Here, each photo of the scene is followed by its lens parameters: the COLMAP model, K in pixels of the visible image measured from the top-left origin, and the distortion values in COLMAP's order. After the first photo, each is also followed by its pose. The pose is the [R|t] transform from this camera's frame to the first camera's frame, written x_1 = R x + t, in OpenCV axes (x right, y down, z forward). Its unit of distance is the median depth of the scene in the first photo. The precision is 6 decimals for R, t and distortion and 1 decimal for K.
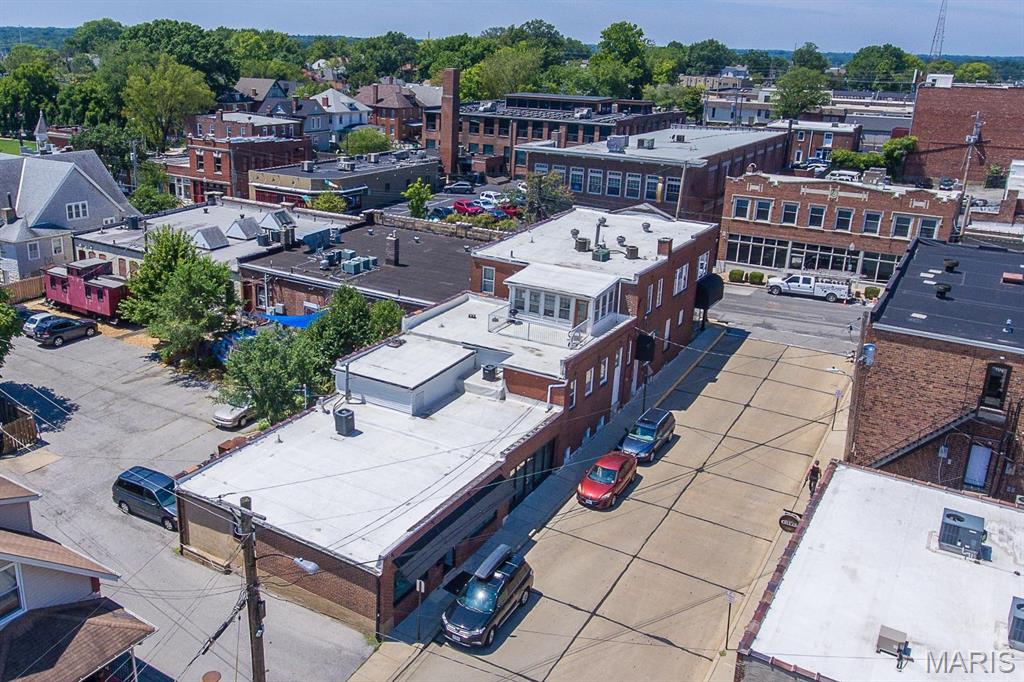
lens RADIAL K [[899.0, 0, 512.0], [0, 899.0, 341.0], [0, 0, 1]] dist [0.004732, 0.009145]
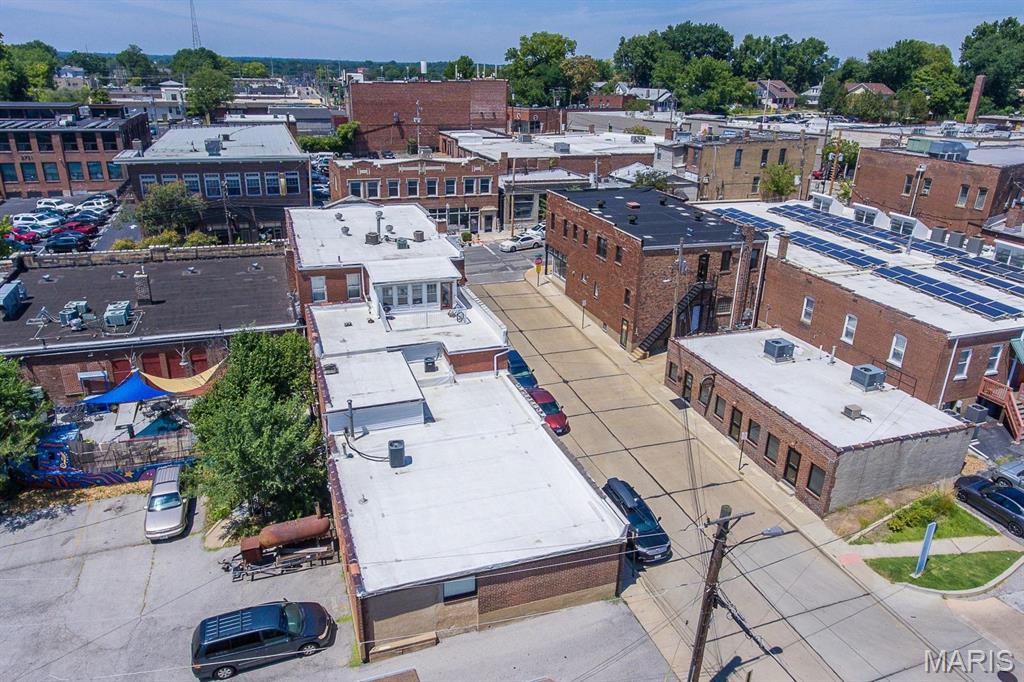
lens RADIAL K [[691.8, 0, 512.0], [0, 691.8, 341.0], [0, 0, 1]] dist [-0.003683, 0.003733]
pose [[0.619104, -0.299407, 0.725993, -0.371466], [0.235872, 0.952678, 0.191751, -0.085394], [-0.749049, 0.052527, 0.660429, 0.240023]]
